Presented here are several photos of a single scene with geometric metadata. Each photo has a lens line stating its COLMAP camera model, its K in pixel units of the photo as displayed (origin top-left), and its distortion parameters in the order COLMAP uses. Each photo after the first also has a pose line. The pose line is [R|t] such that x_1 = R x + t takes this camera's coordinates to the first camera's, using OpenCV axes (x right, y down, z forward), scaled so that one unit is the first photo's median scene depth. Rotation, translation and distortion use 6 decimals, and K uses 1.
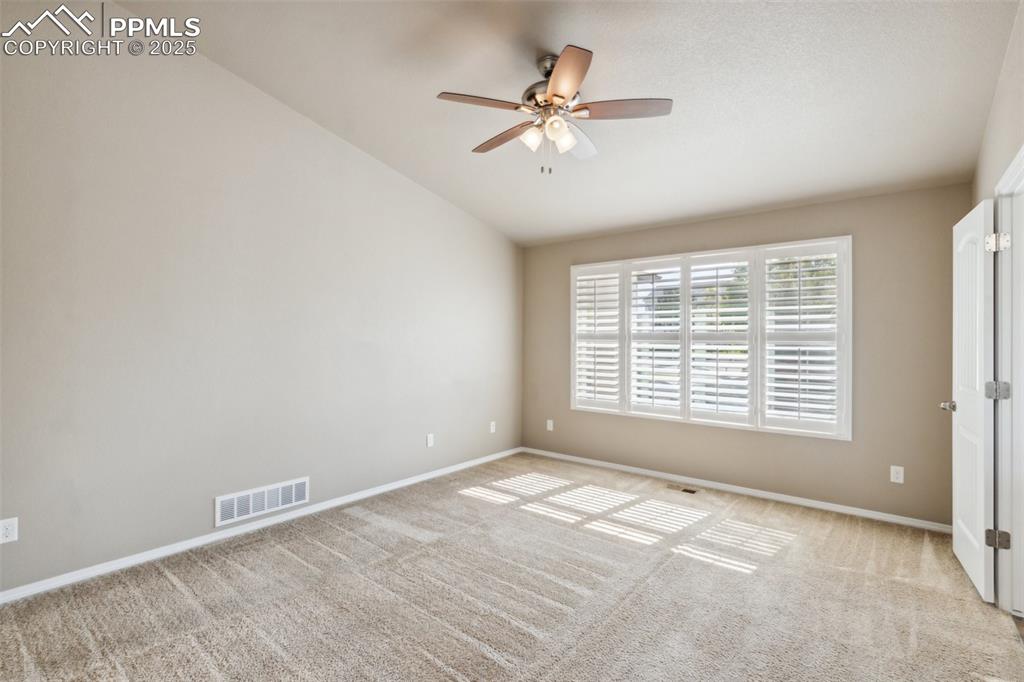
lens RADIAL K [[476.6, 0, 504.1], [0, 476.6, 338.9], [0, 0, 1]] dist [0.005626, -0.000695]
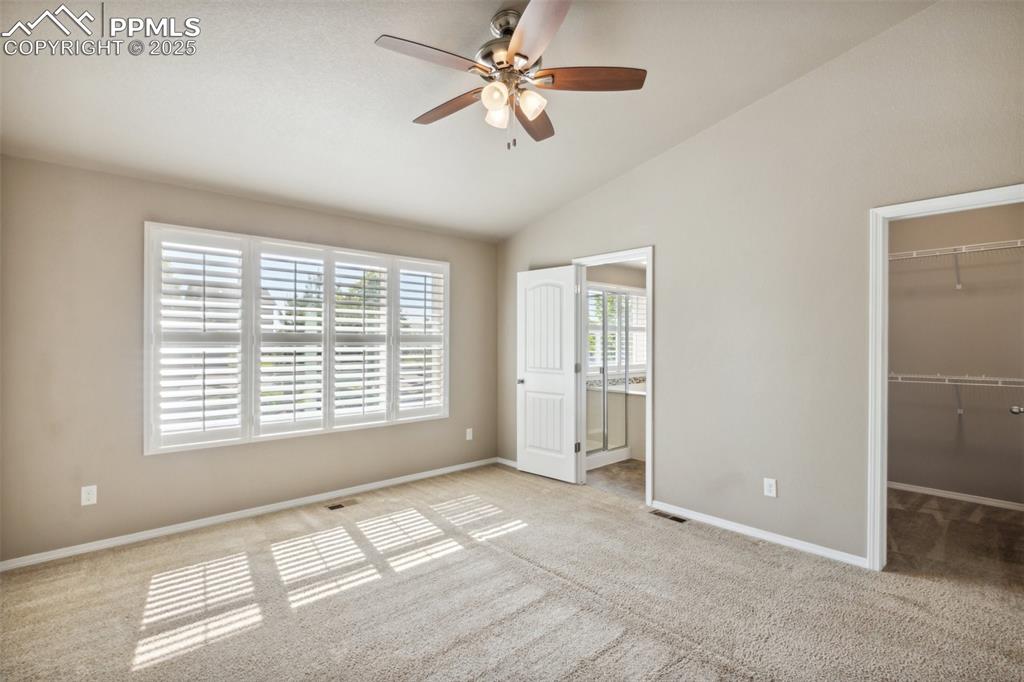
lens RADIAL K [[476.6, 0, 504.1], [0, 476.6, 338.9], [0, 0, 1]] dist [0.005626, -0.000695]
pose [[0.162218, 0.001667, 0.986753, -0.532092], [-0.000344, 0.999999, -0.001633, -0.001682], [-0.986755, -0.000075, 0.162219, 0.606612]]
